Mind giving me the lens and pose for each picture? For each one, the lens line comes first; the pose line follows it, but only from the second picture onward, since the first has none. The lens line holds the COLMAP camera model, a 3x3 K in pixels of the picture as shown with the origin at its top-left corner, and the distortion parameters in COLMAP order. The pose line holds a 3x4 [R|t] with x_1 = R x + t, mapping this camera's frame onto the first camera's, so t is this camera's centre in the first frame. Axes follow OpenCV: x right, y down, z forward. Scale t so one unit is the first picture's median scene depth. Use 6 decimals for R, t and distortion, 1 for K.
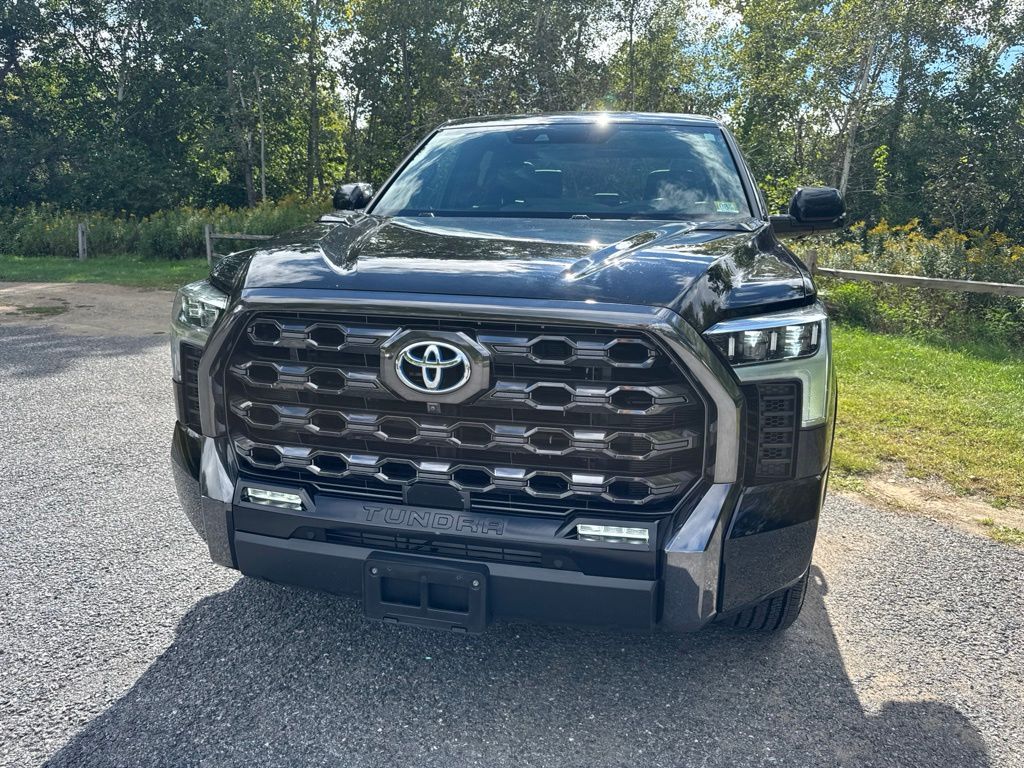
lens RADIAL K [[744.7, 0, 482.3], [0, 744.7, 364.5], [0, 0, 1]] dist [0.048693, -0.066858]
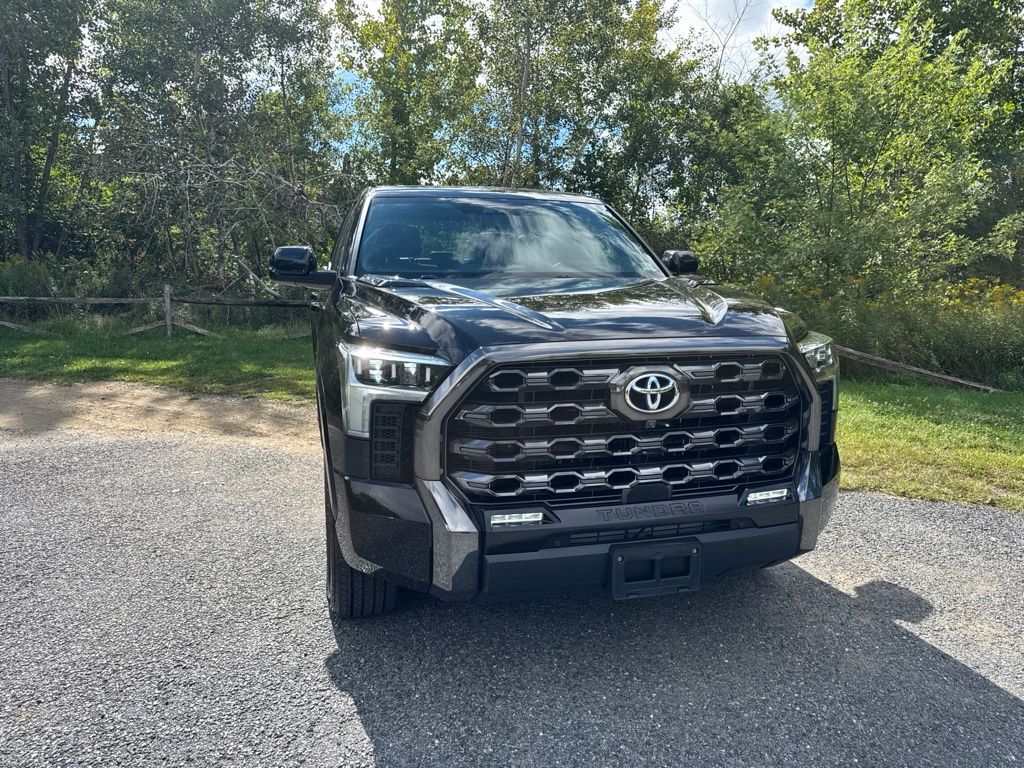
lens RADIAL K [[744.7, 0, 482.3], [0, 744.7, 364.5], [0, 0, 1]] dist [0.048693, -0.066858]
pose [[0.870160, -0.072053, 0.487473, -0.967360], [0.109005, 0.992890, -0.047821, -0.016362], [-0.480562, 0.094749, 0.871827, -0.021393]]
